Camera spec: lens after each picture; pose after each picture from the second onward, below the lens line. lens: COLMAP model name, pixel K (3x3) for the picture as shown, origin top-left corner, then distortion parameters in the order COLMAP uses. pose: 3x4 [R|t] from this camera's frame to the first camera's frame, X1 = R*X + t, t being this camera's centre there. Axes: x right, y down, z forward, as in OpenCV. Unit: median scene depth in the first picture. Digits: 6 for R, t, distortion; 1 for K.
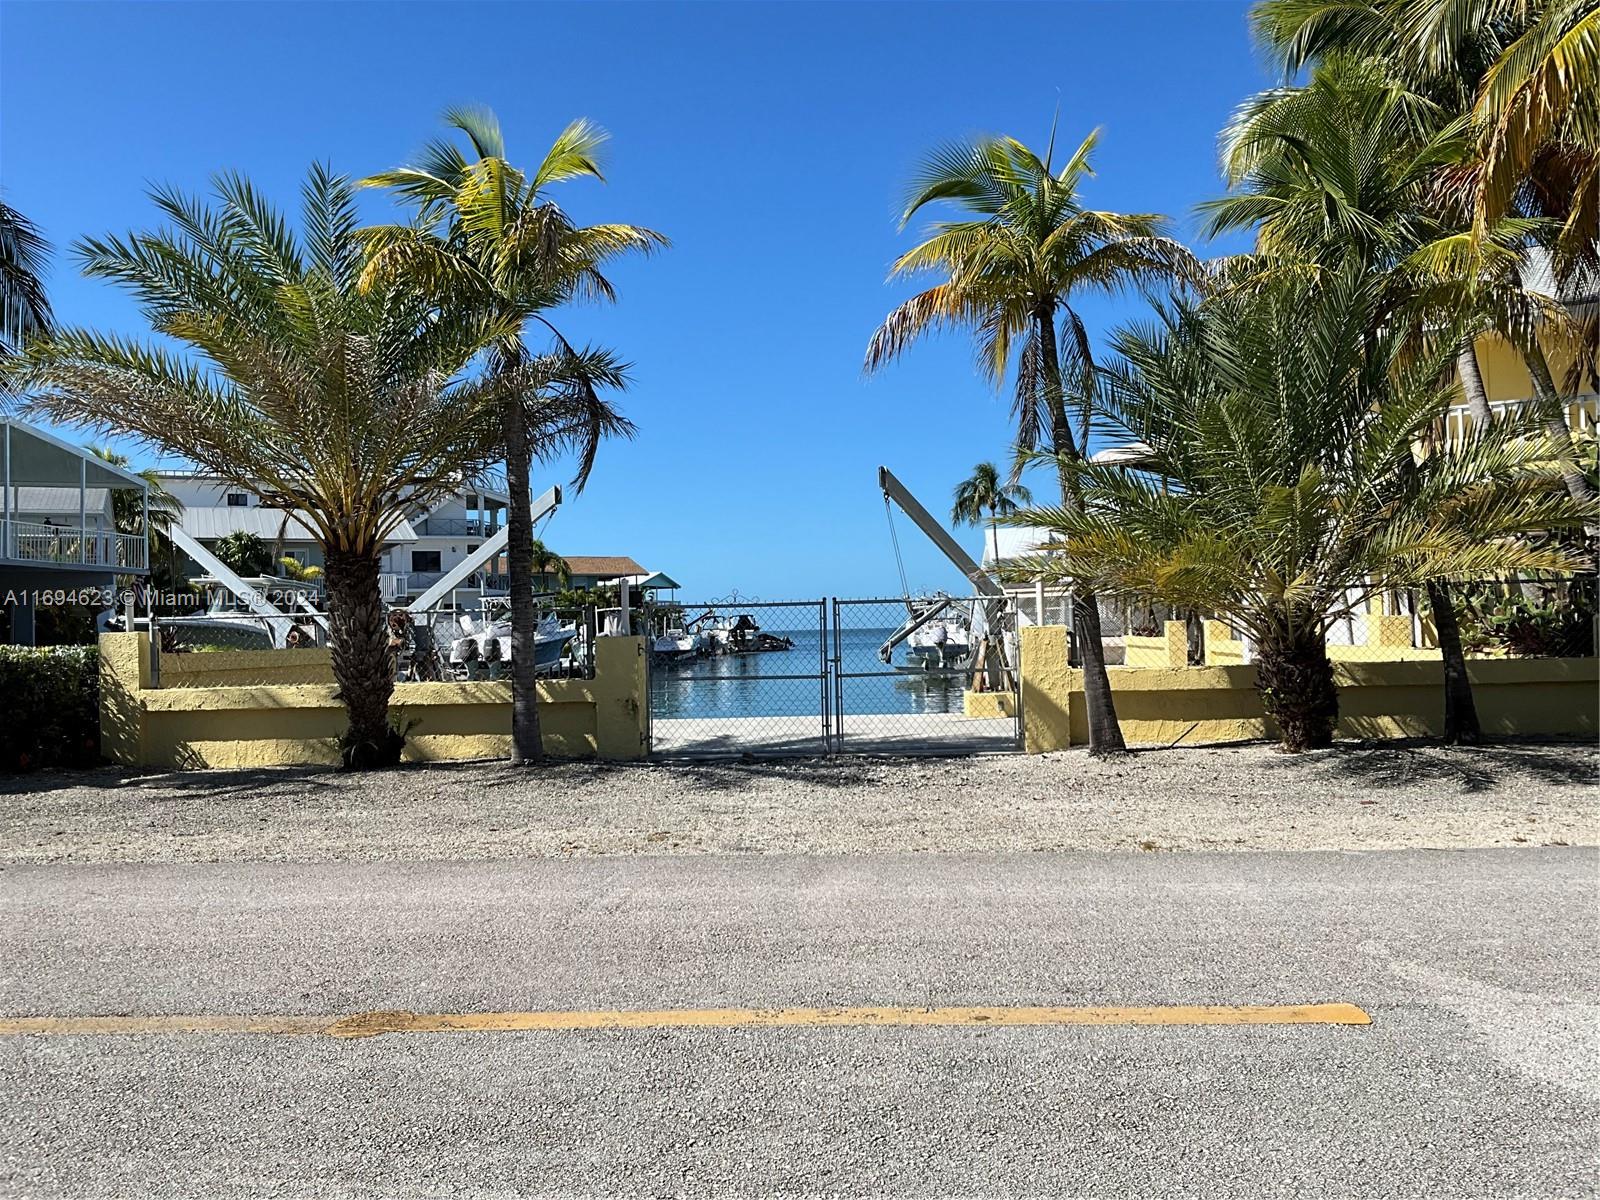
lens RADIAL K [[1283.5, 0, 801.8], [0, 1283.5, 527.7], [0, 0, 1]] dist [-0.009228, -0.011489]
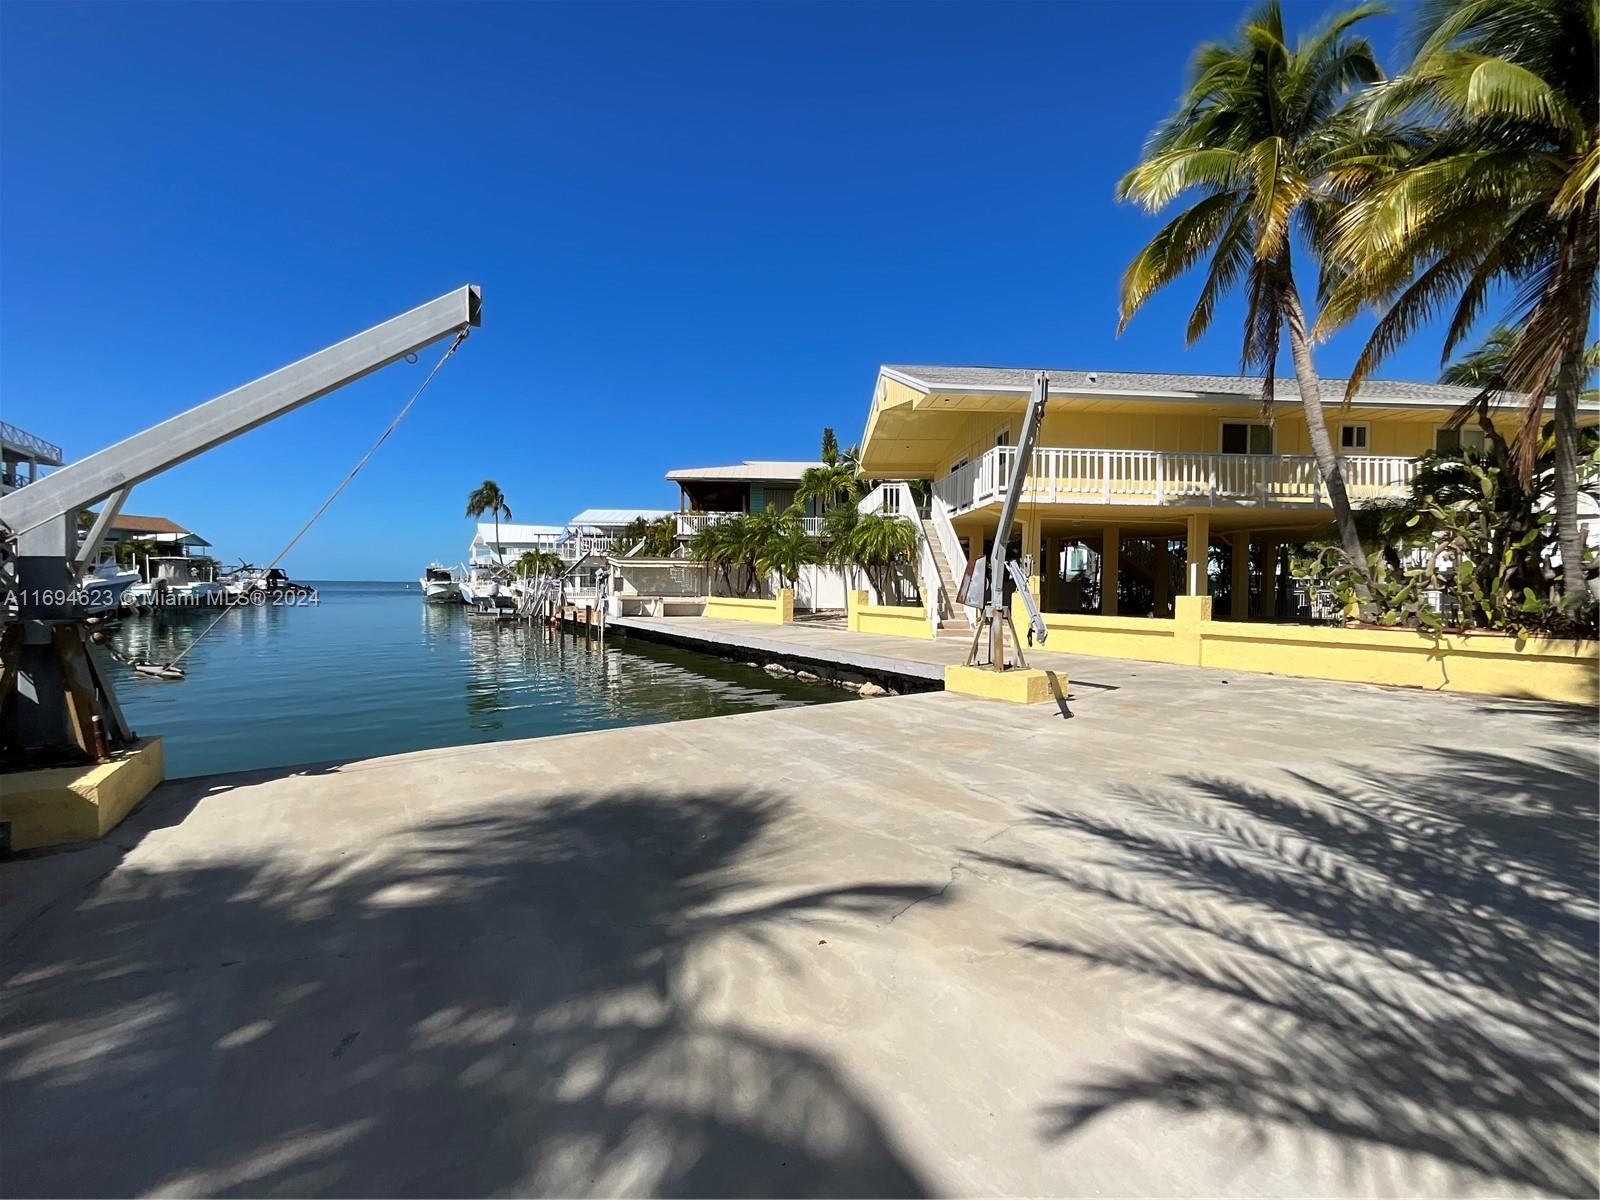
lens RADIAL K [[641.6, 0, 800.0], [0, 641.6, 600.0], [0, 0, 1]] dist [-0.001231, -0.000059]
pose [[0.783729, 0.023613, 0.620654, -0.256582], [-0.082920, 0.994310, 0.066879, 0.062614], [-0.615543, -0.103880, 0.781227, 0.761212]]
